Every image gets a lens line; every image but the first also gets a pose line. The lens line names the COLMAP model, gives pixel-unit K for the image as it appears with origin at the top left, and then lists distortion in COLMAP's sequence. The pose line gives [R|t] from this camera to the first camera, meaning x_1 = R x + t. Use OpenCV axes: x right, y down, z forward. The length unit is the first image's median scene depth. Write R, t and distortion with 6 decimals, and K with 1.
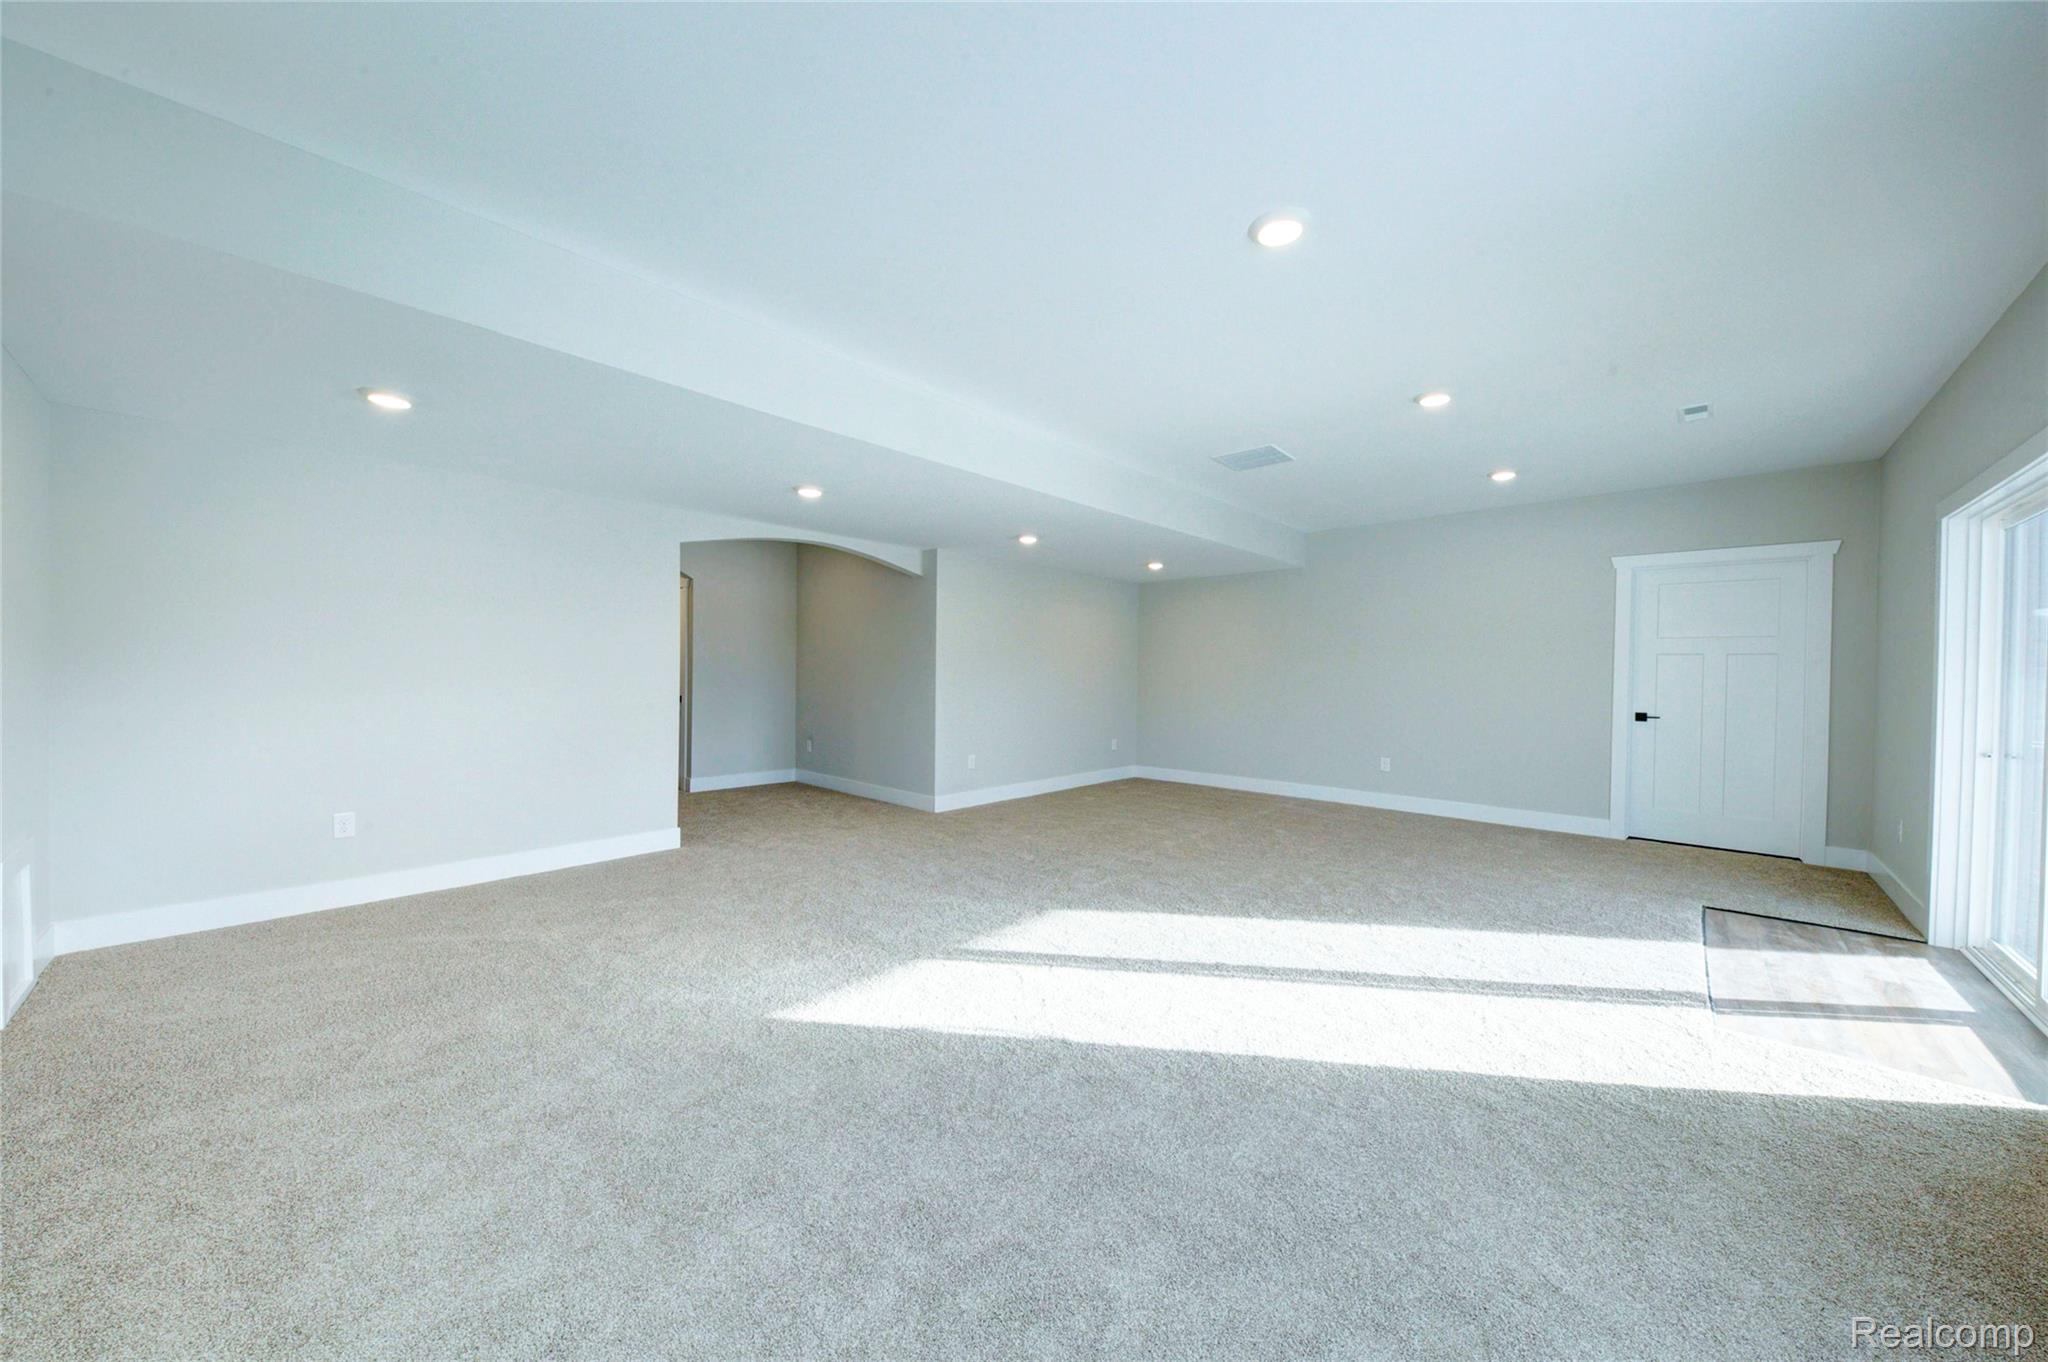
lens RADIAL K [[713.2, 0, 1036.0], [0, 713.2, 675.8], [0, 0, 1]] dist [0.000353, 0.000002]
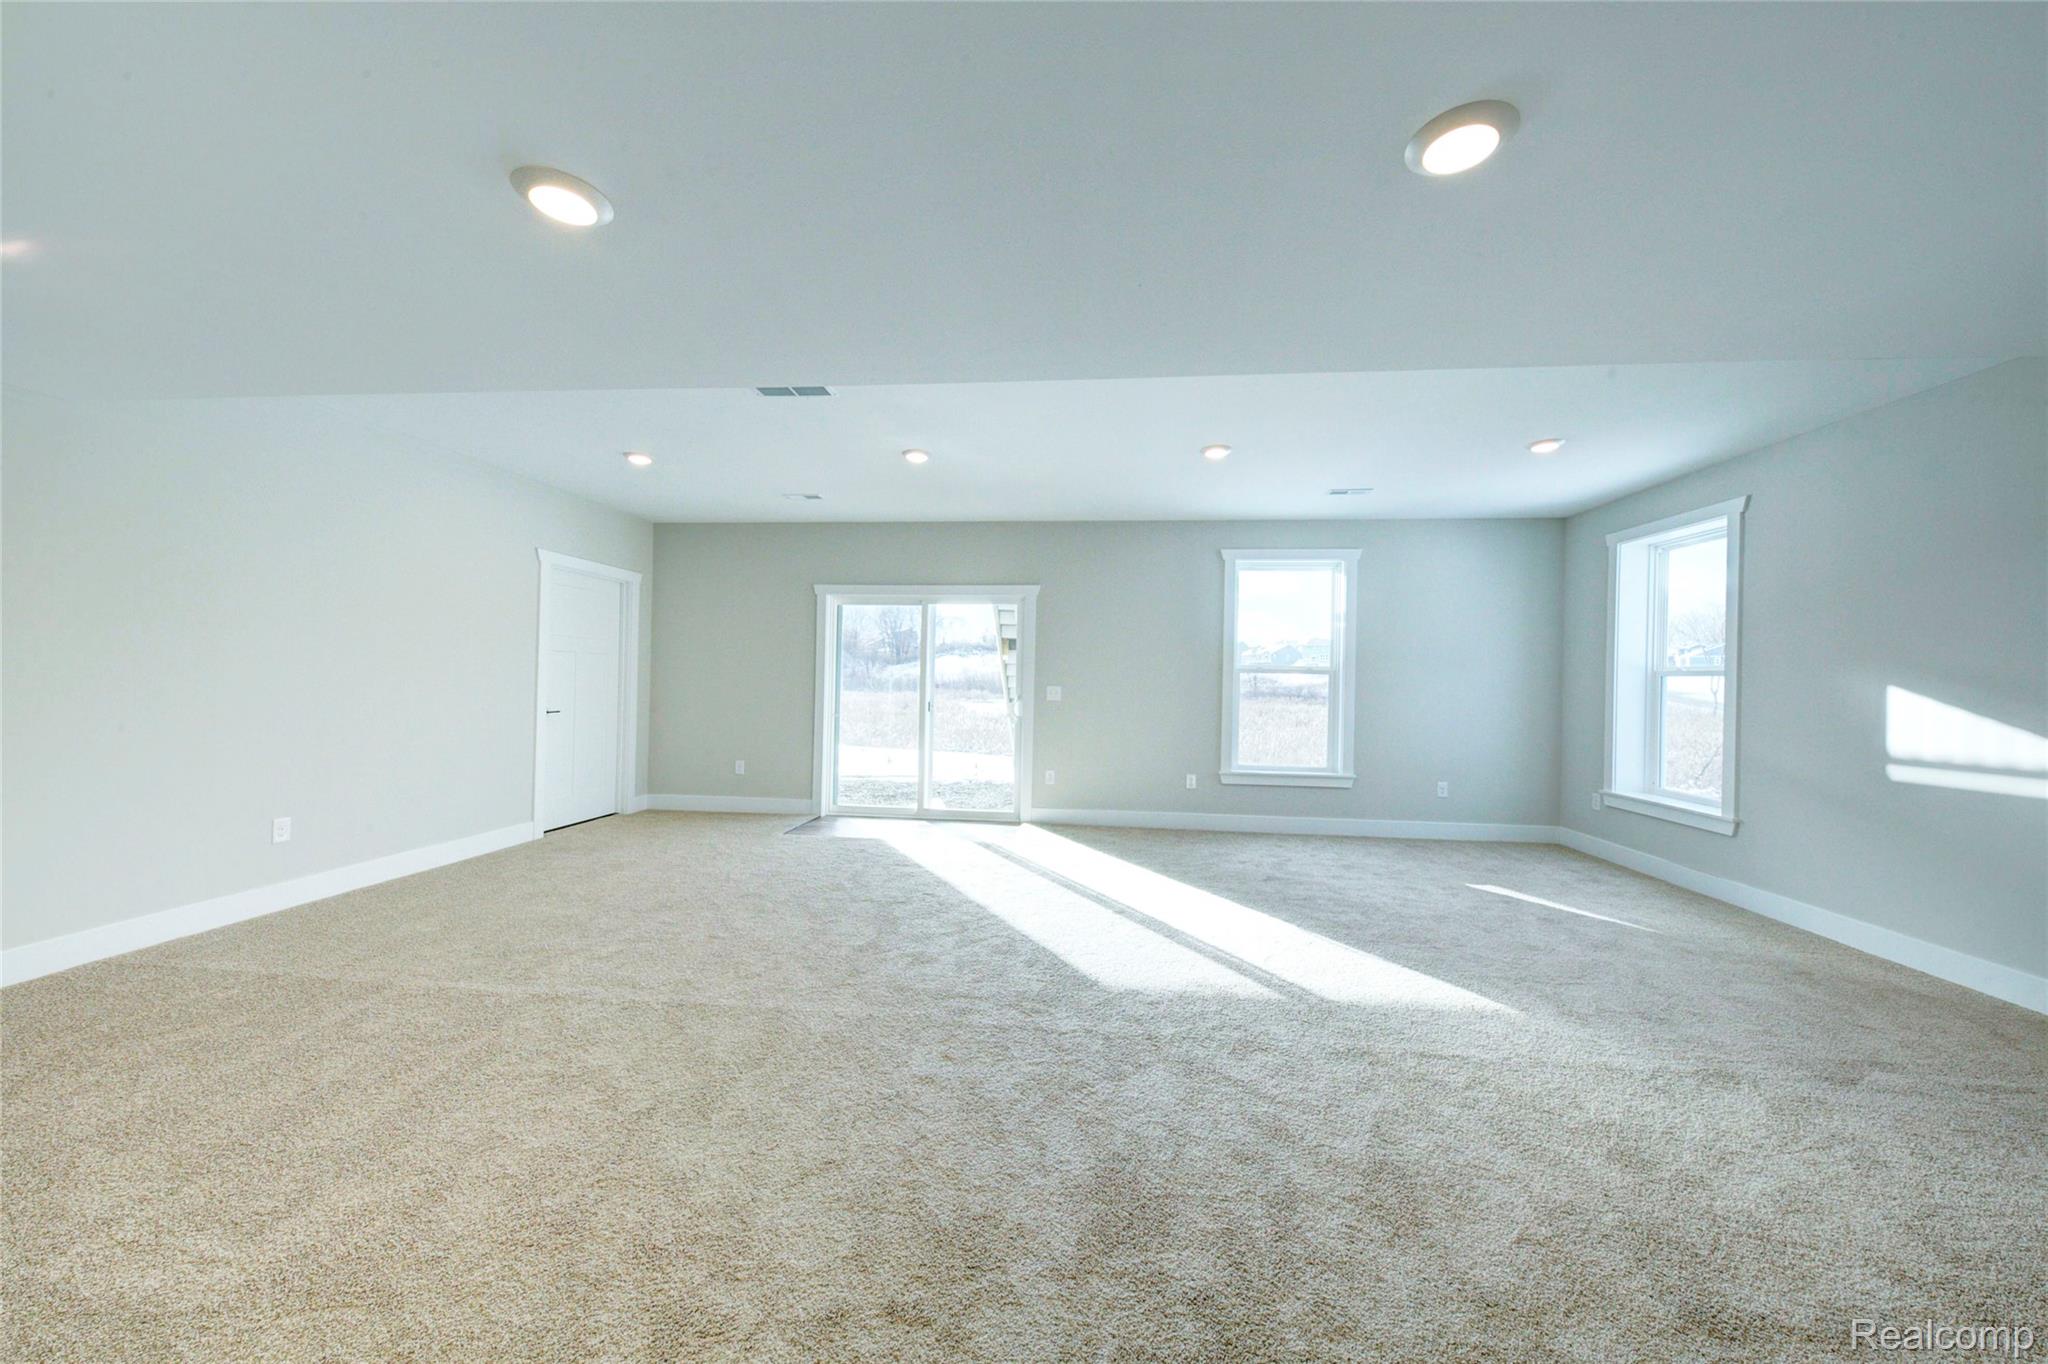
lens RADIAL K [[713.2, 0, 1036.0], [0, 713.2, 676.8], [0, 0, 1]] dist [0.000353, 0.000002]
pose [[-0.597987, -0.025186, 0.801110, -0.428972], [-0.018076, 0.999676, 0.017936, -0.025523], [-0.801302, -0.003756, -0.598248, 1.202872]]
